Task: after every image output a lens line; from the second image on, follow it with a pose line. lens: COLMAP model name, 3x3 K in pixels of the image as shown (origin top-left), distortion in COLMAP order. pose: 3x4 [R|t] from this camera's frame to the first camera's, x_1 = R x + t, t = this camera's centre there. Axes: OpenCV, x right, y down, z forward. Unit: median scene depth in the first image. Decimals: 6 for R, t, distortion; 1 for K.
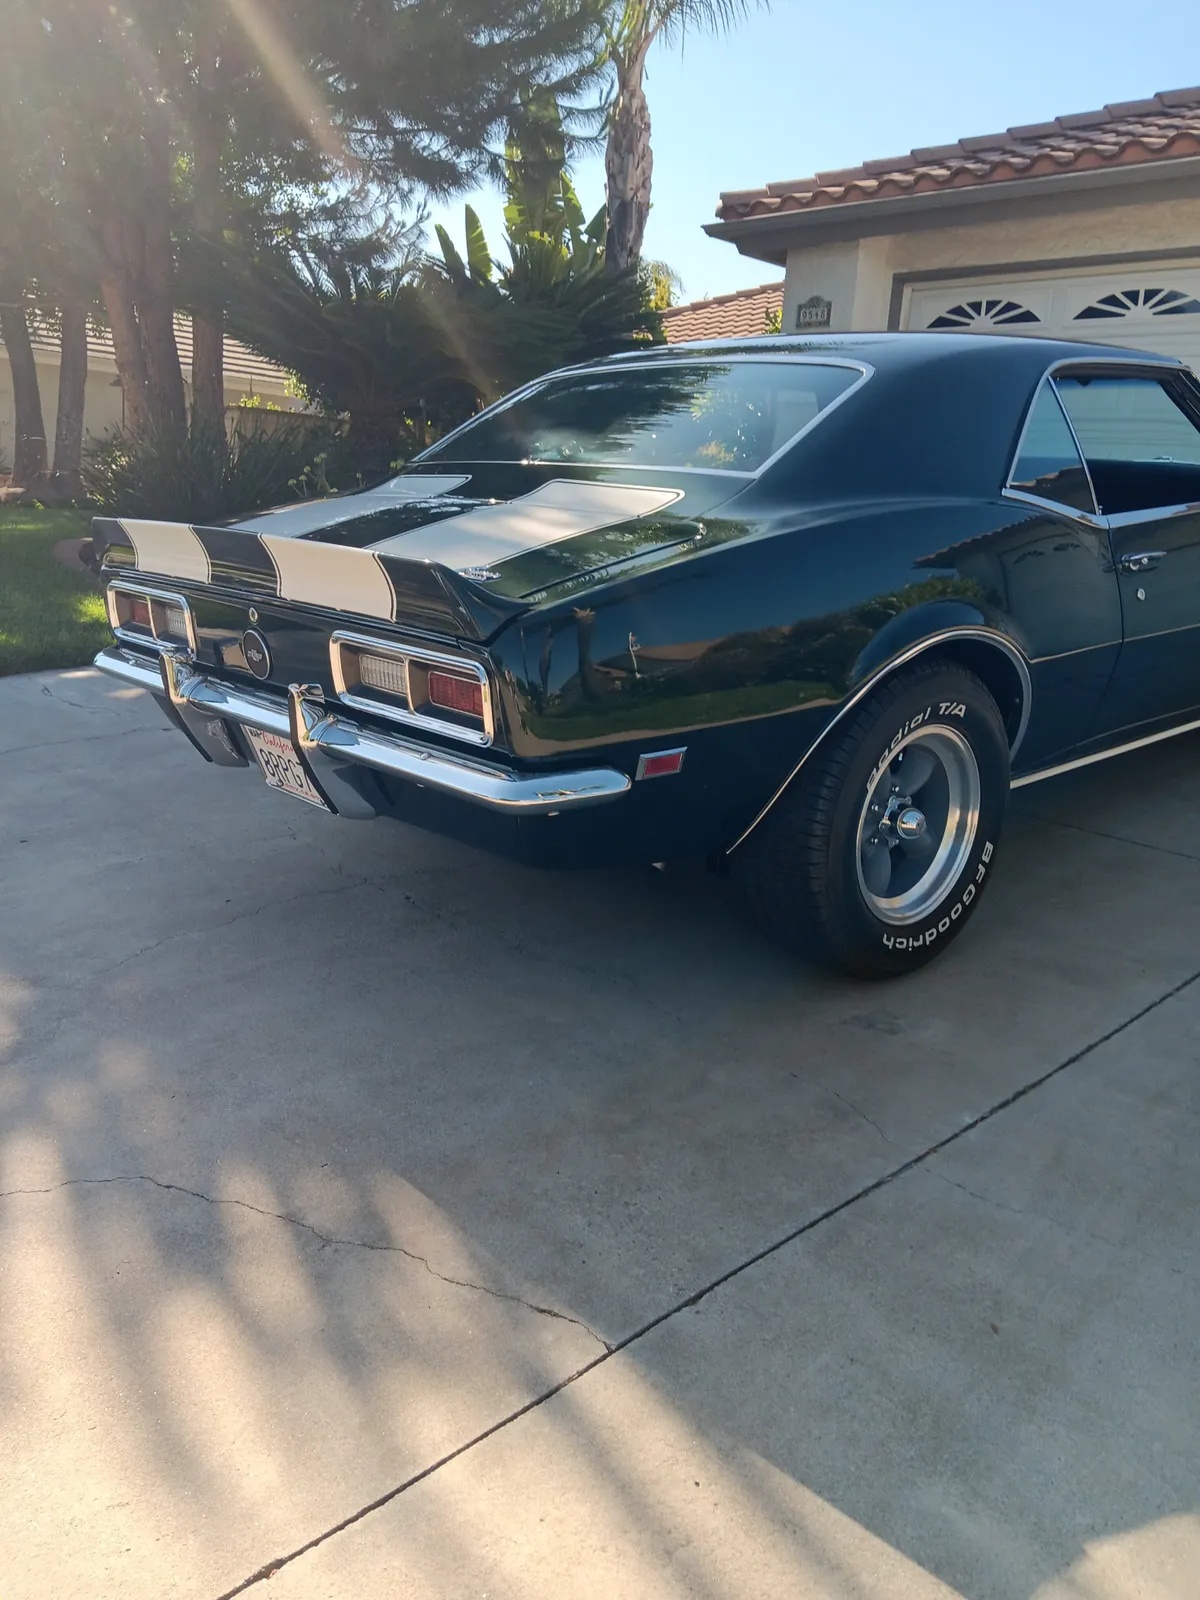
lens RADIAL K [[1258.1, 0, 594.5], [0, 1258.1, 803.3], [0, 0, 1]] dist [-0.013615, -0.005406]
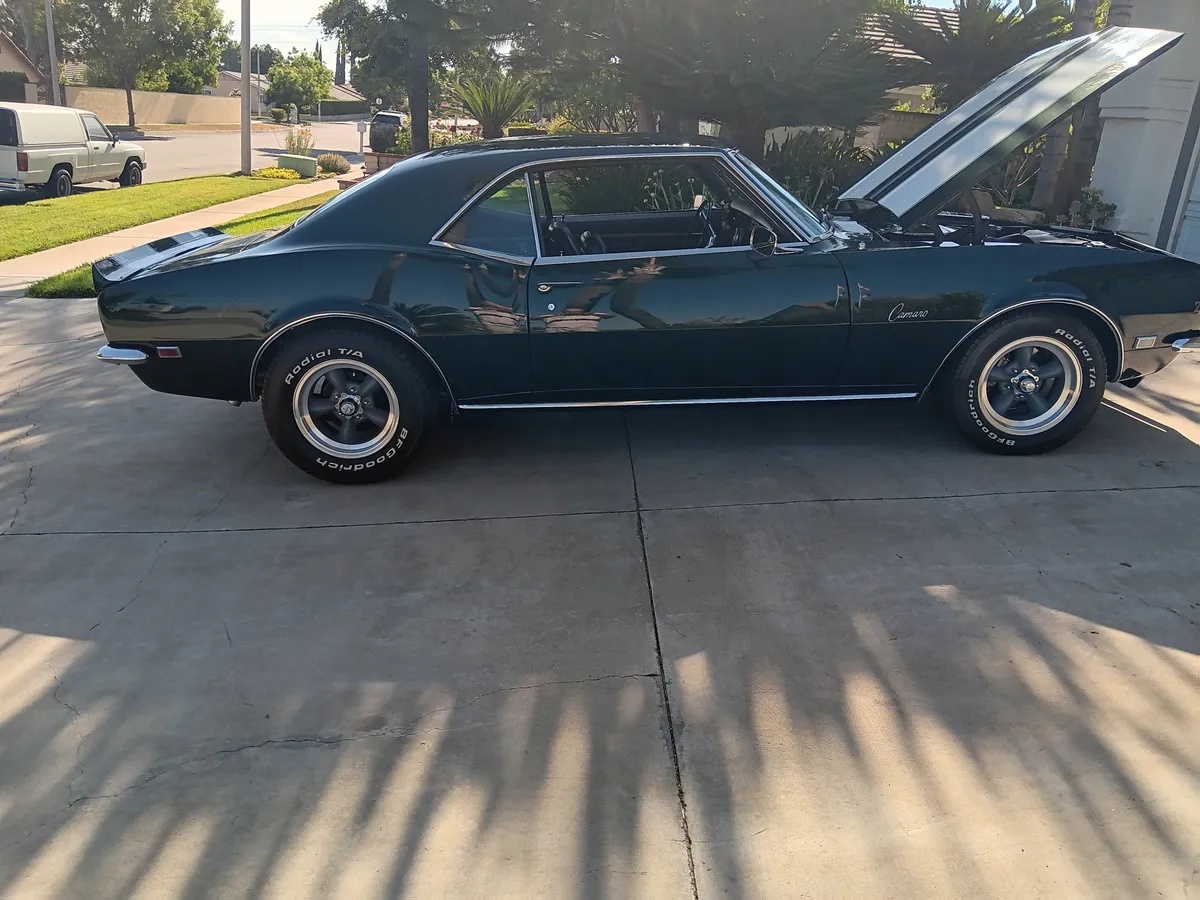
lens RADIAL K [[943.6, 0, 597.6], [0, 943.6, 448.9], [0, 0, 1]] dist [-0.013615, -0.005406]
pose [[0.761718, 0.187458, -0.620198, 1.516572], [-0.157027, 0.982104, 0.103988, -0.139969], [0.628593, 0.018178, 0.777522, 0.092368]]
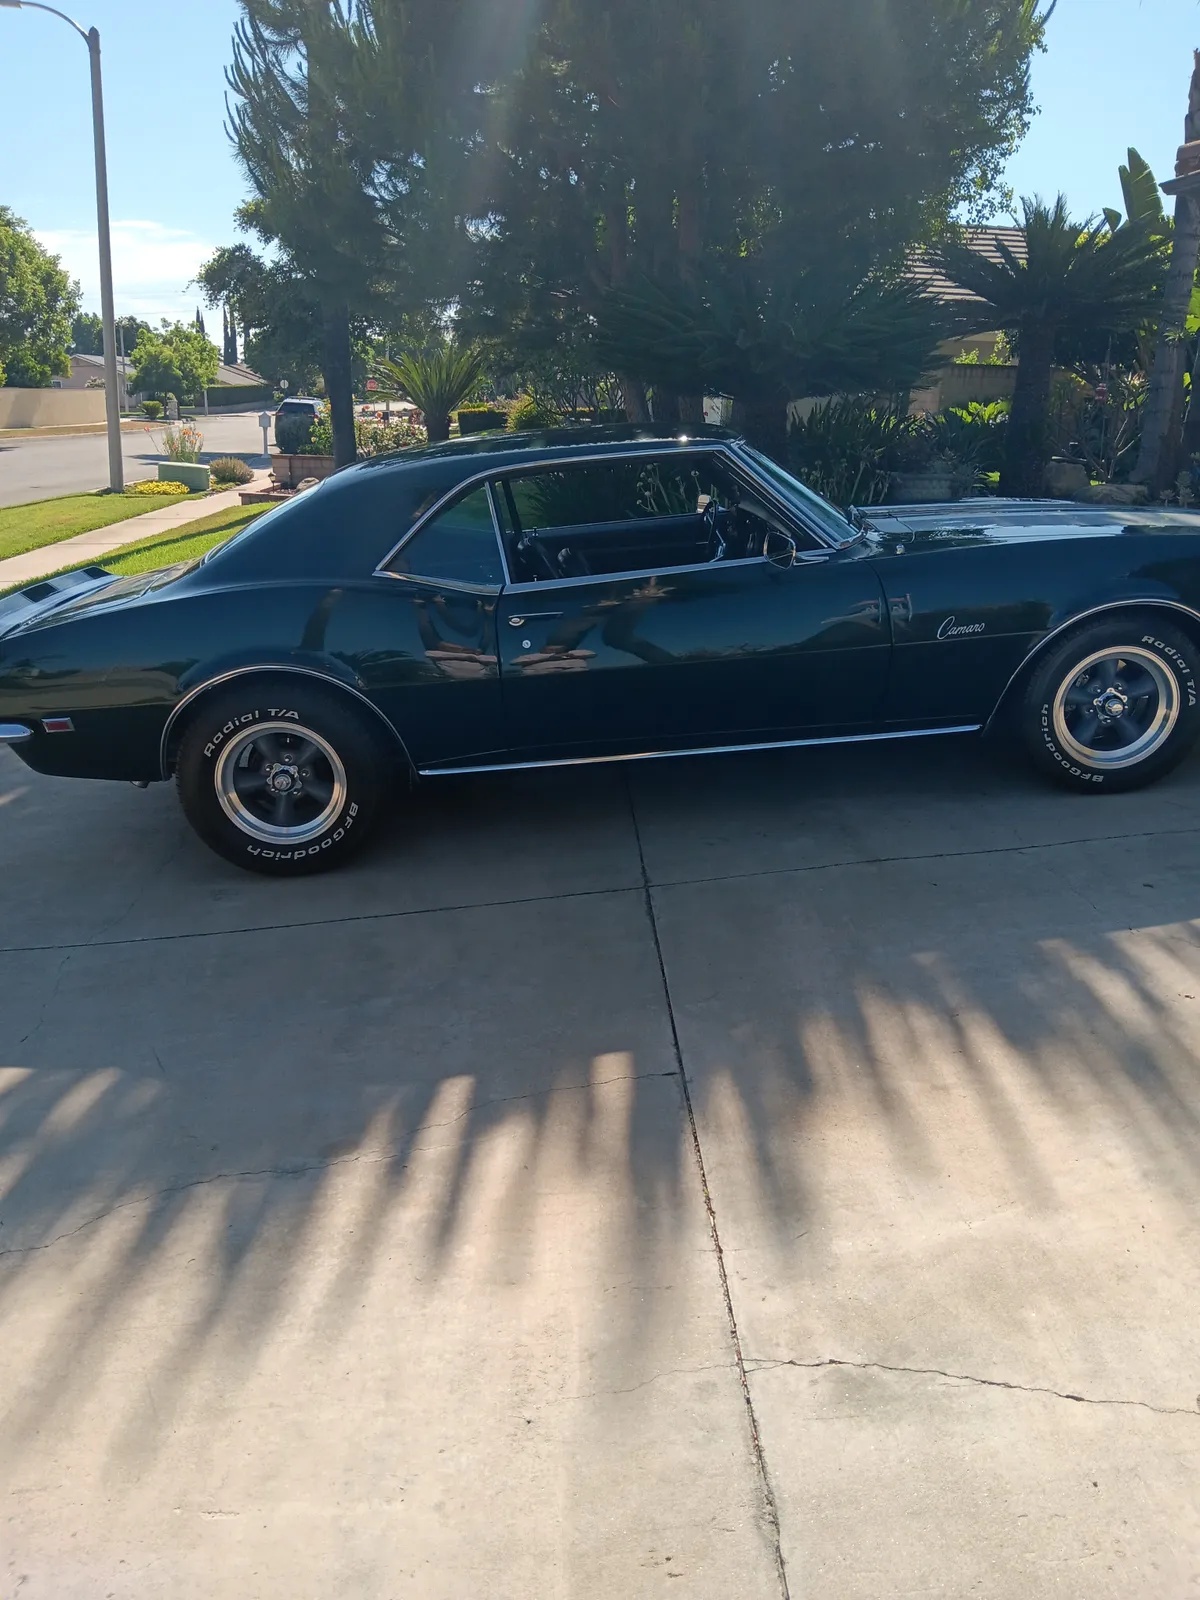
lens RADIAL K [[1258.1, 0, 600.4], [0, 1258.1, 803.2], [0, 0, 1]] dist [-0.013615, -0.005406]
pose [[0.772139, 0.132882, -0.621404, 1.600363], [-0.101864, 0.991128, 0.085372, -0.138614], [0.627236, -0.002621, 0.778825, 0.000236]]
